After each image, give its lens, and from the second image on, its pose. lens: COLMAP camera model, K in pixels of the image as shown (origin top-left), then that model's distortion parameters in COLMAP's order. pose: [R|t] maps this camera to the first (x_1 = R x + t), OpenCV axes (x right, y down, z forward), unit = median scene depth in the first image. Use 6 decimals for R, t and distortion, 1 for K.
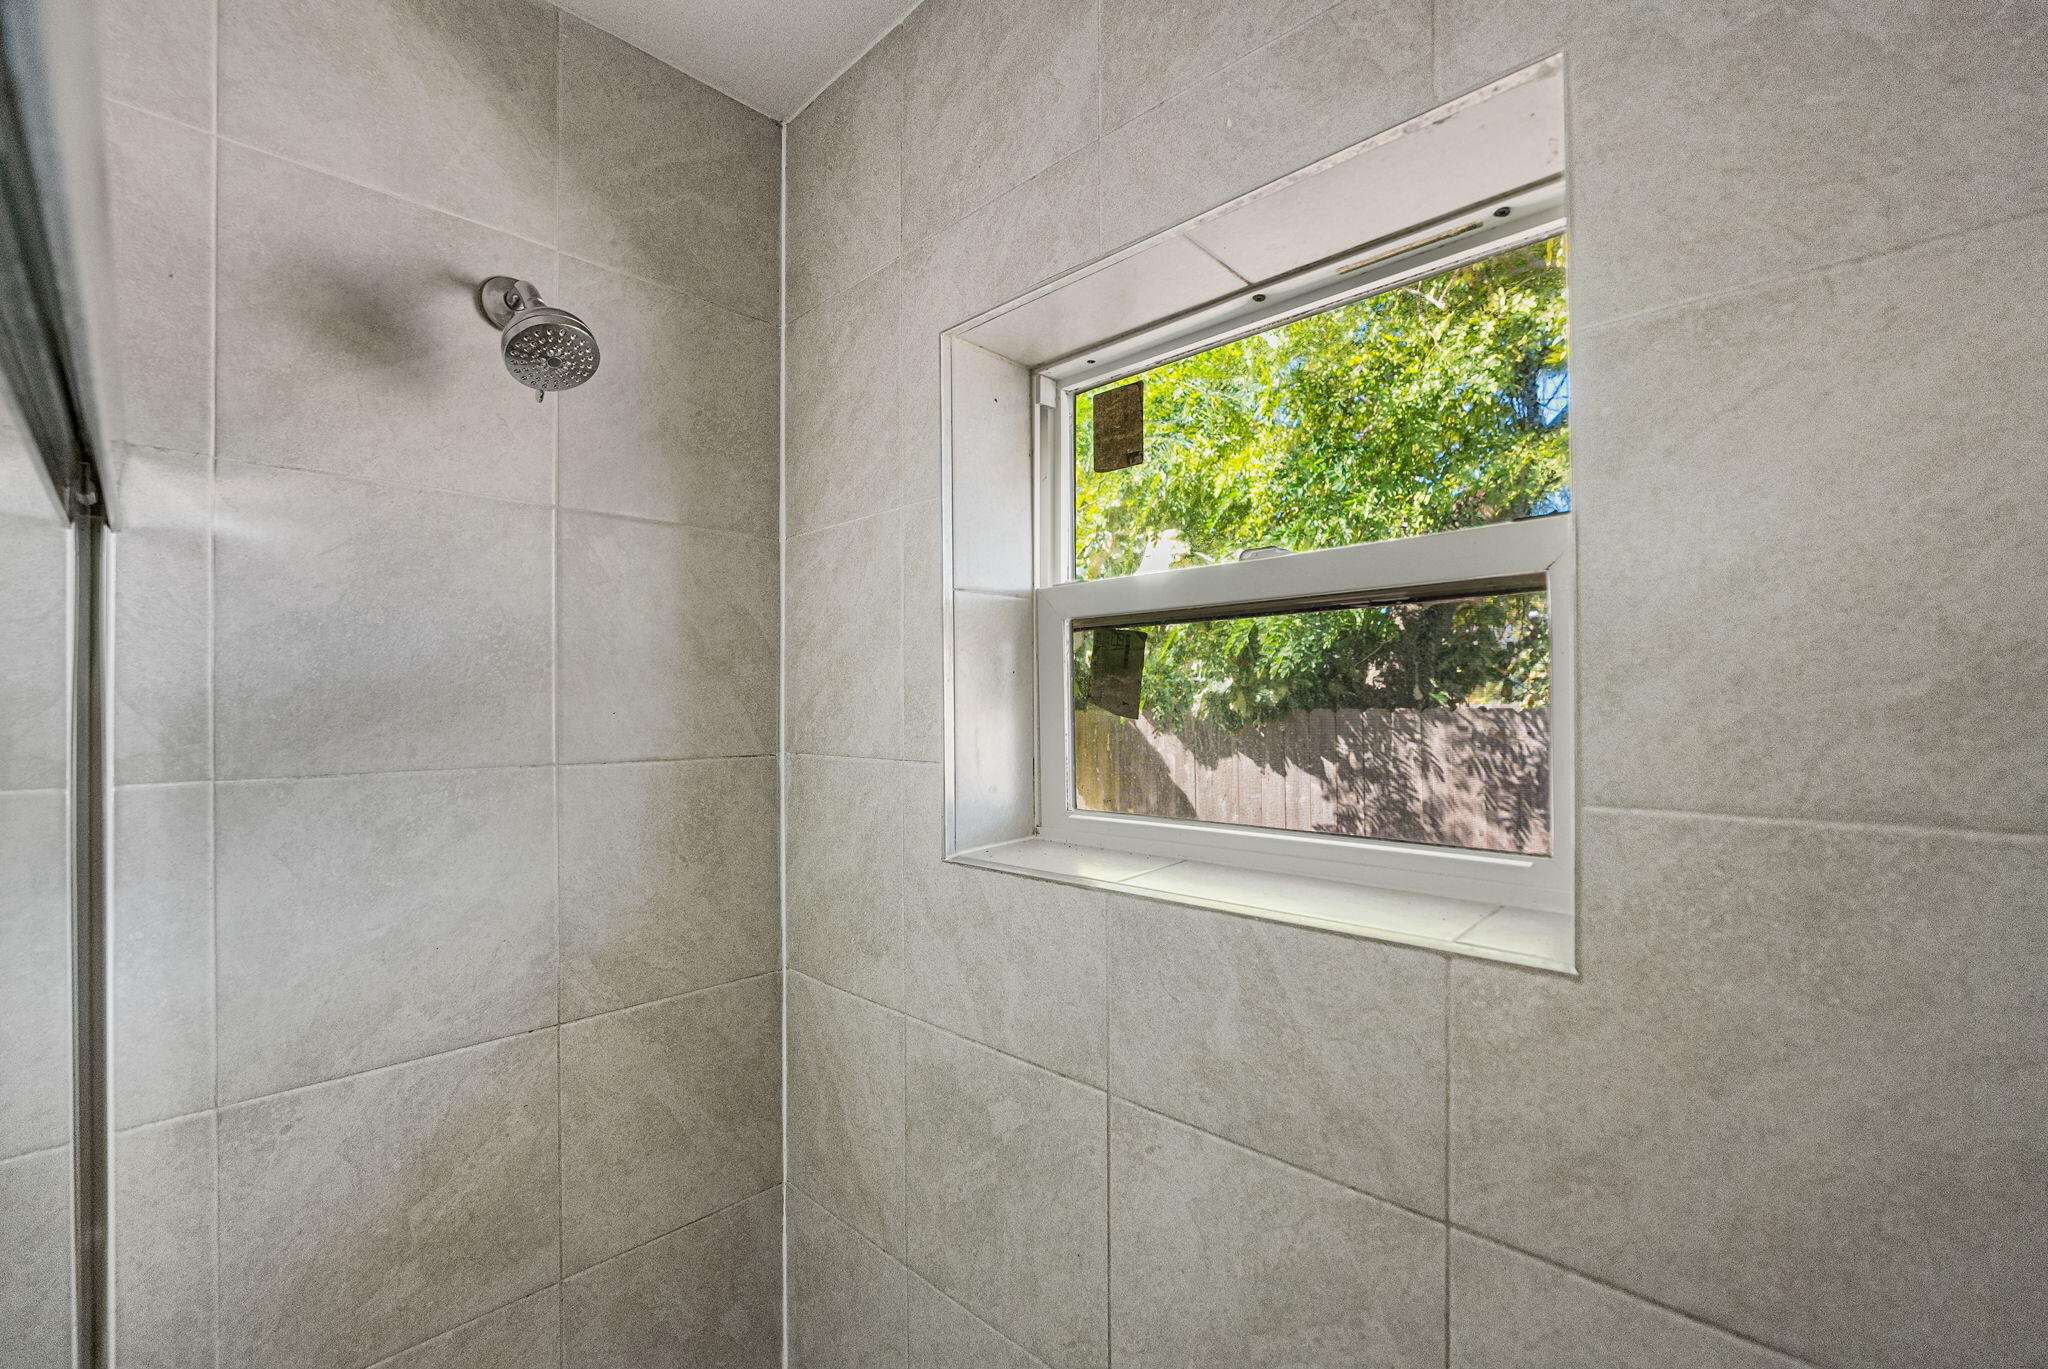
lens RADIAL K [[872.2, 0, 1028.4], [0, 872.2, 695.3], [0, 0, 1]] dist [-0.020850, -0.000028]
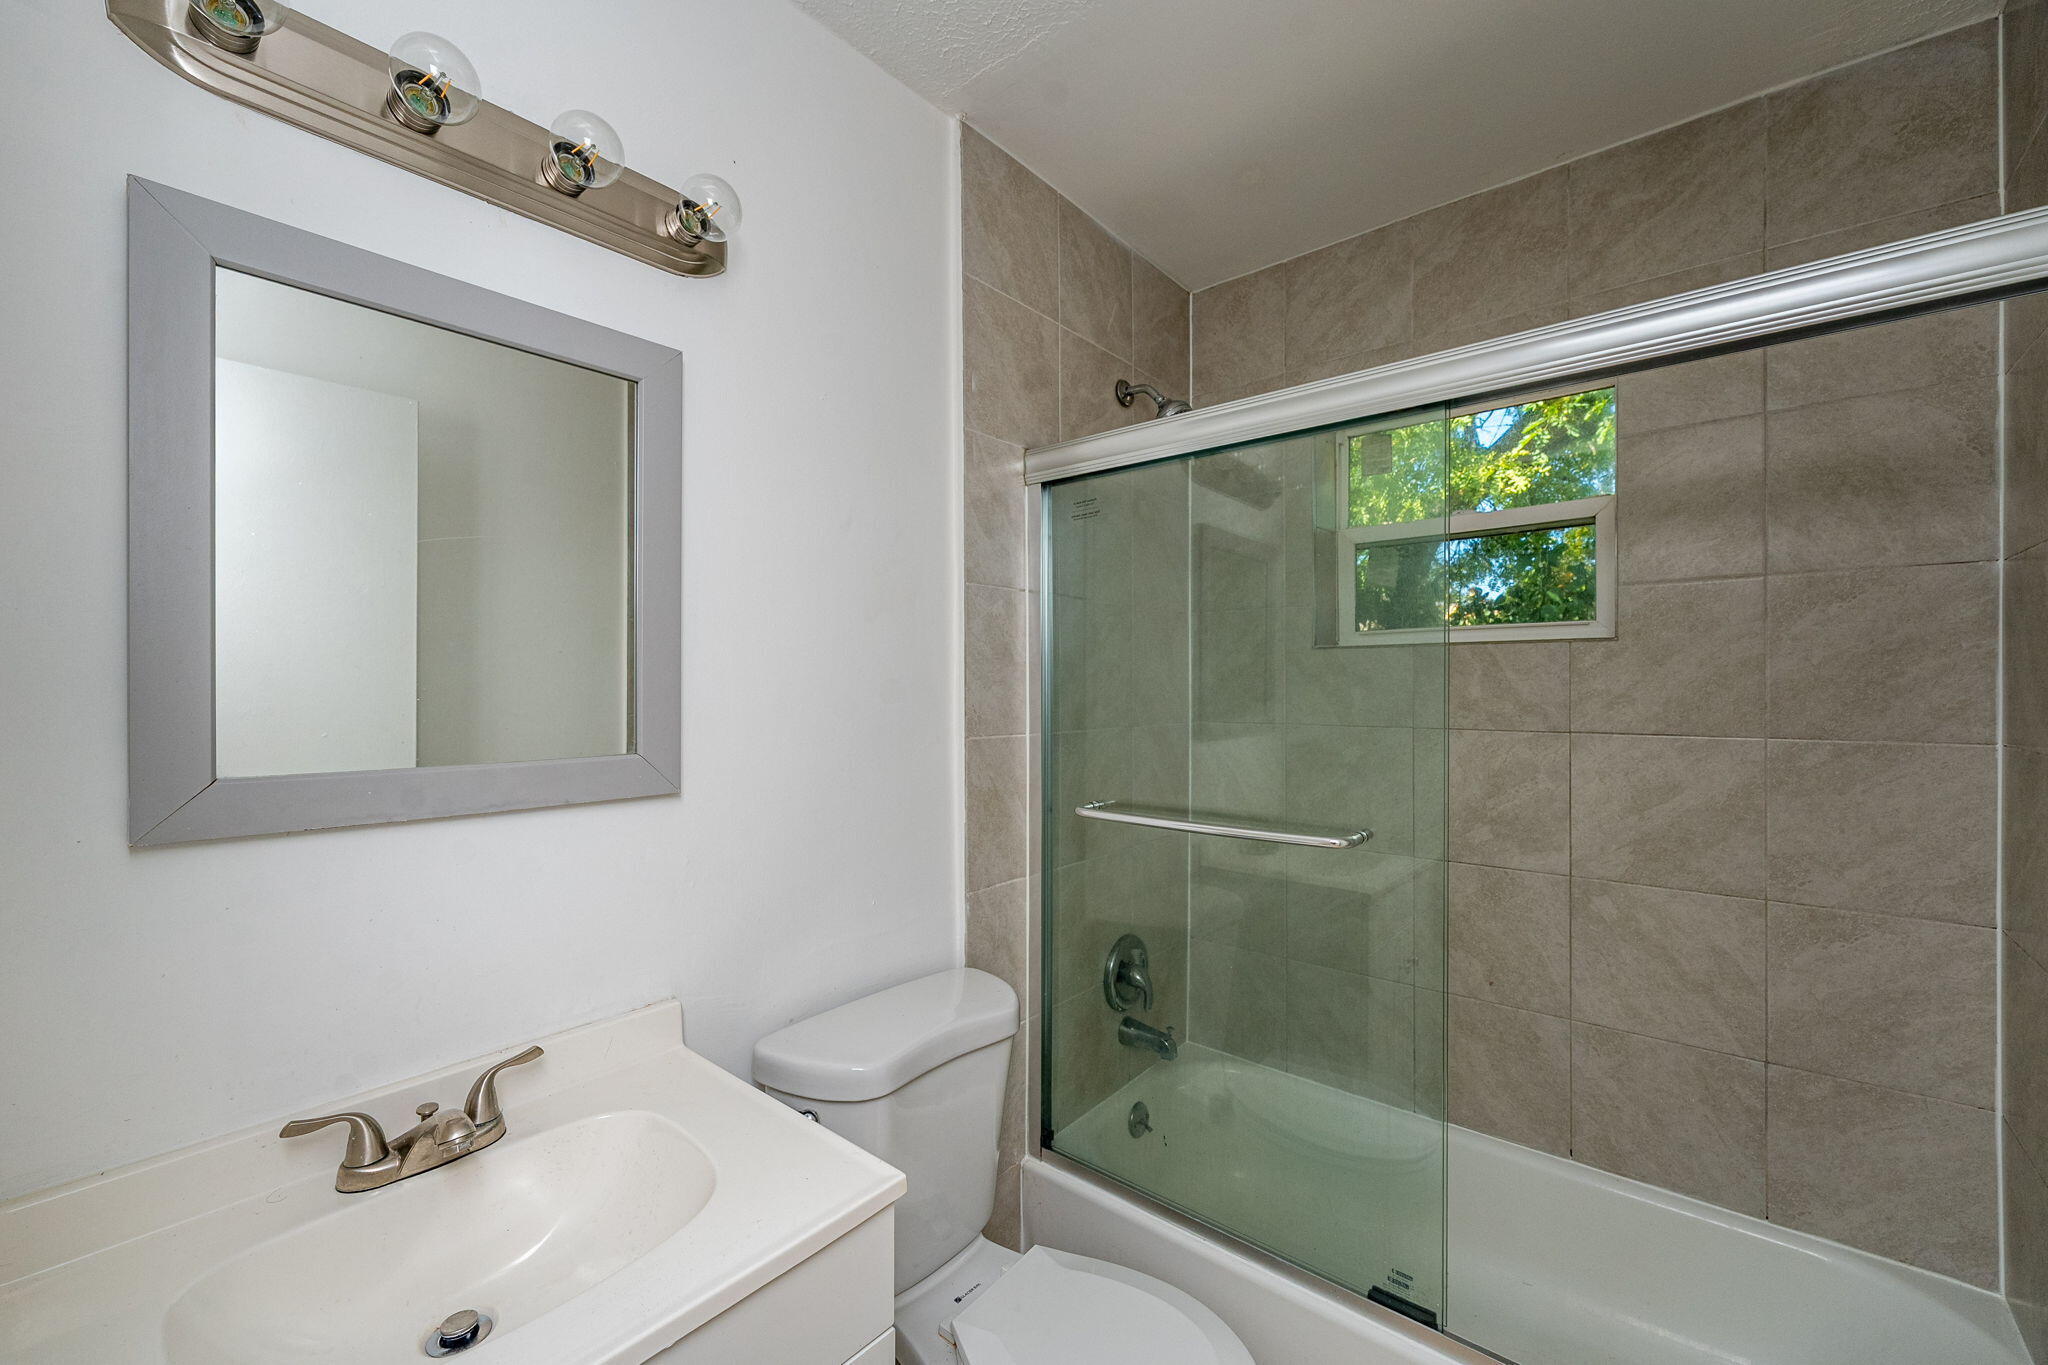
lens RADIAL K [[819.7, 0, 1008.8], [0, 819.7, 692.0], [0, 0, 1]] dist [-0.022123, 0.004860]
pose [[0.998245, 0.003522, 0.059119, -1.141556], [-0.004259, 0.999915, 0.012336, 0.316944], [-0.059070, -0.012566, 0.998175, -1.191145]]
